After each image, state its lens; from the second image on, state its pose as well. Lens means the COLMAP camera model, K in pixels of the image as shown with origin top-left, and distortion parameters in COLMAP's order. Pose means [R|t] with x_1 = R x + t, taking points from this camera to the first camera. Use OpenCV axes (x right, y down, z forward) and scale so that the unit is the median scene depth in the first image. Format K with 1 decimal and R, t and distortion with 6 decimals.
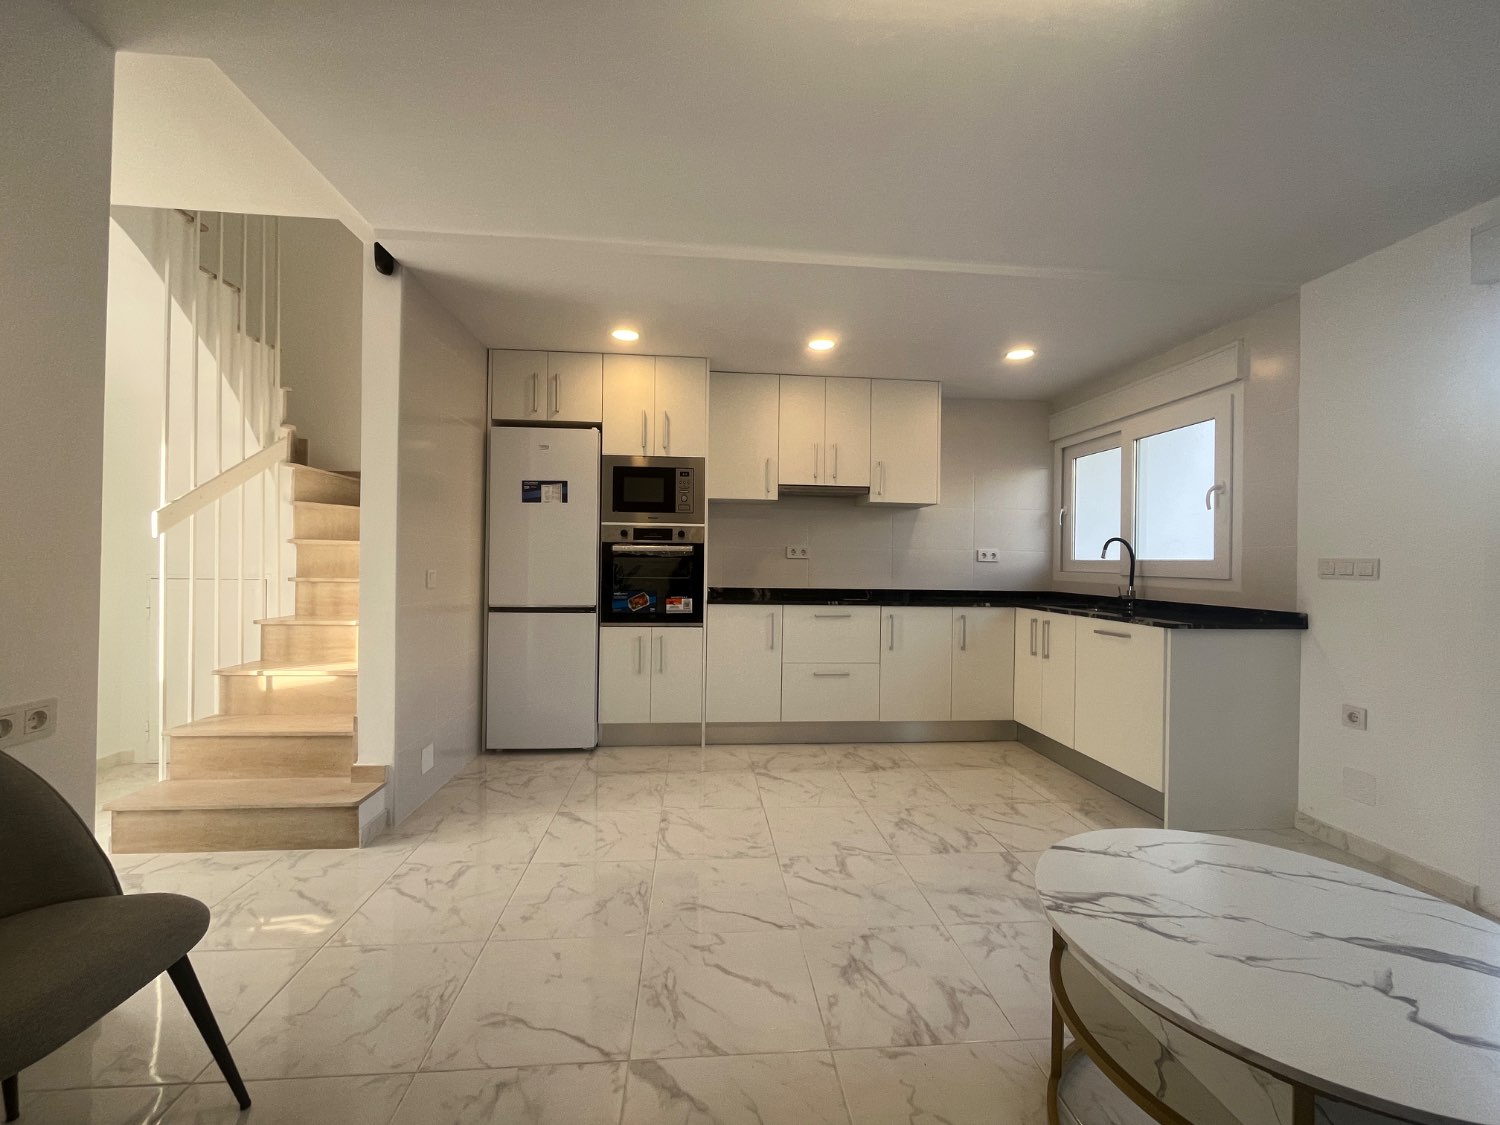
lens RADIAL K [[610.8, 0, 748.3], [0, 610.8, 561.6], [0, 0, 1]] dist [-0.003641, -0.000398]
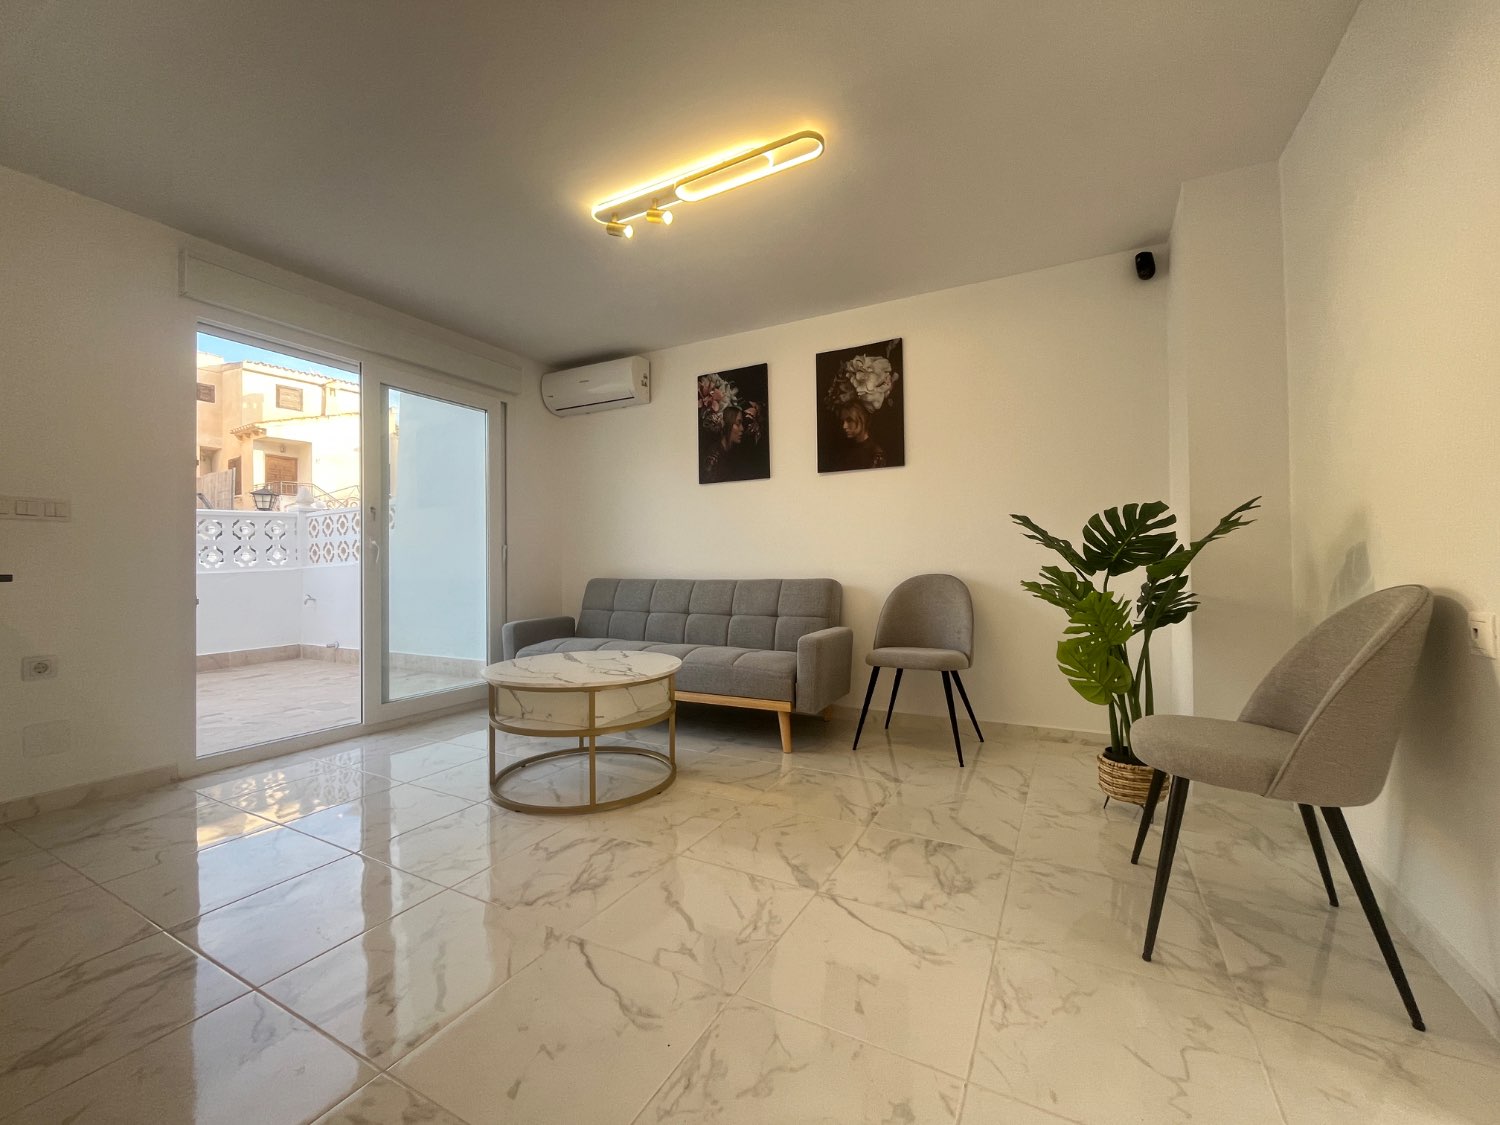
lens RADIAL K [[610.8, 0, 748.3], [0, 610.8, 561.6], [0, 0, 1]] dist [-0.003641, -0.000398]
pose [[-0.836771, -0.003010, 0.547545, -0.293188], [-0.002530, 0.999995, 0.001630, 0.062040], [-0.547547, -0.000021, -0.836775, 0.824207]]
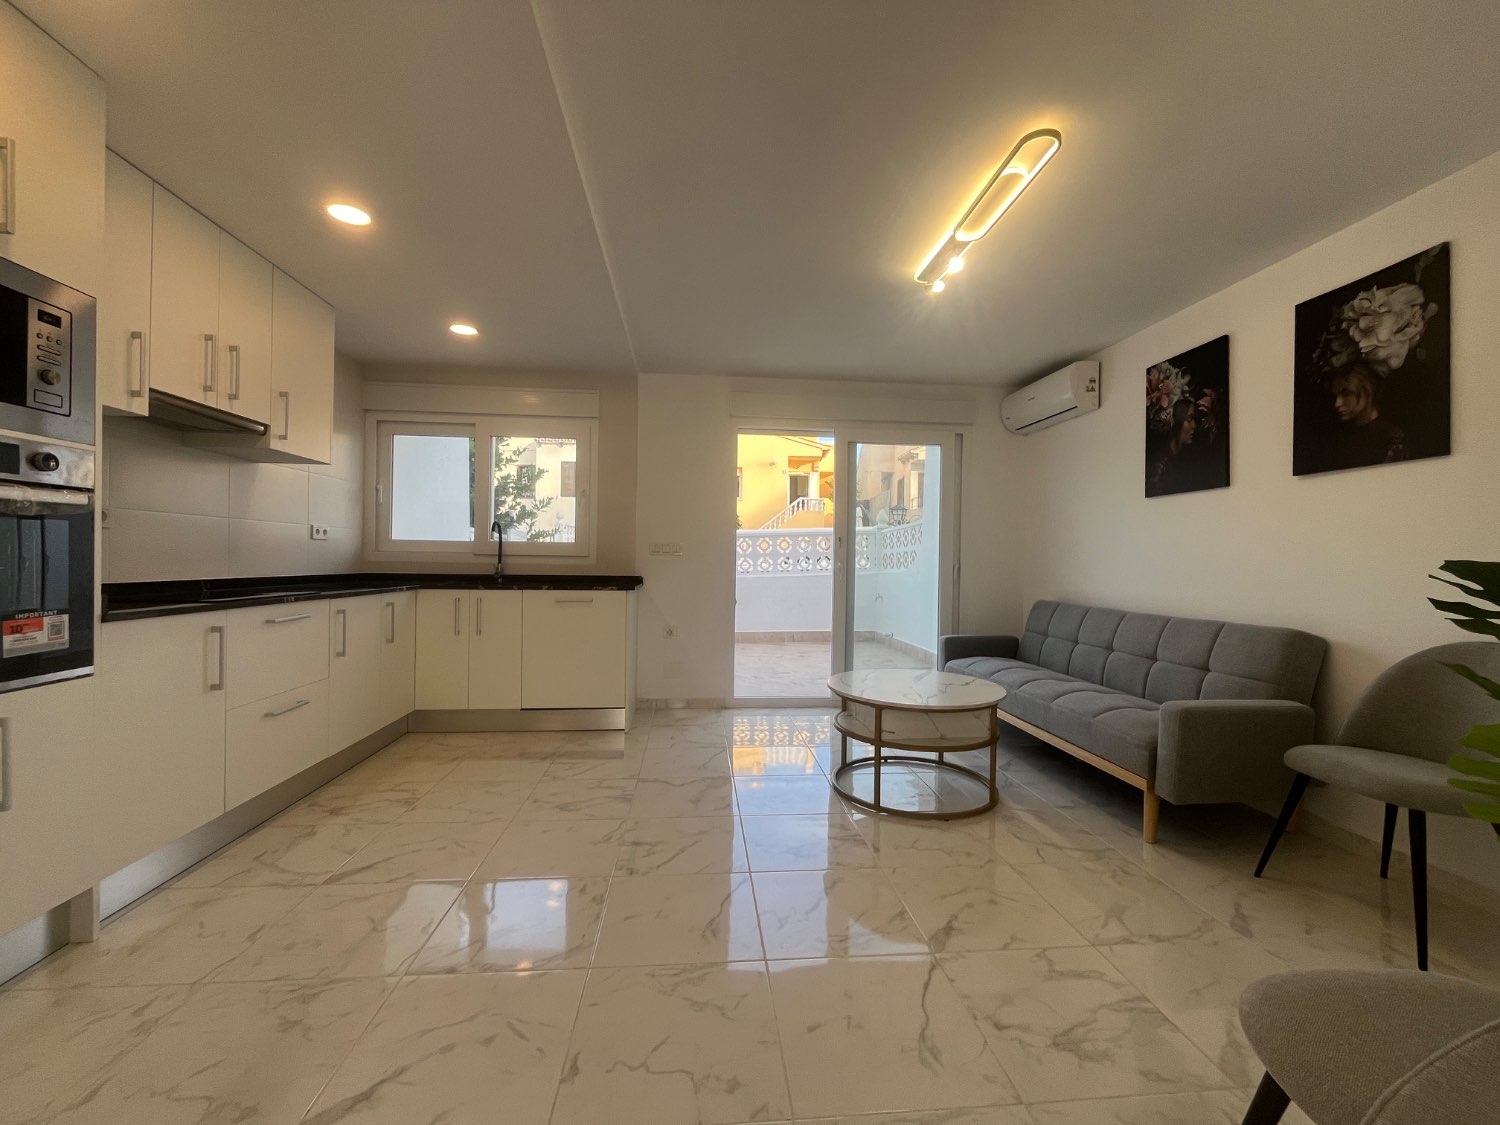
lens RADIAL K [[610.8, 0, 748.3], [0, 610.8, 561.6], [0, 0, 1]] dist [-0.003641, -0.000398]
pose [[-0.002285, -0.018062, 0.999834, -0.545888], [-0.012495, 0.999759, 0.018032, 0.009811], [-0.999919, -0.012451, -0.002510, 0.541913]]
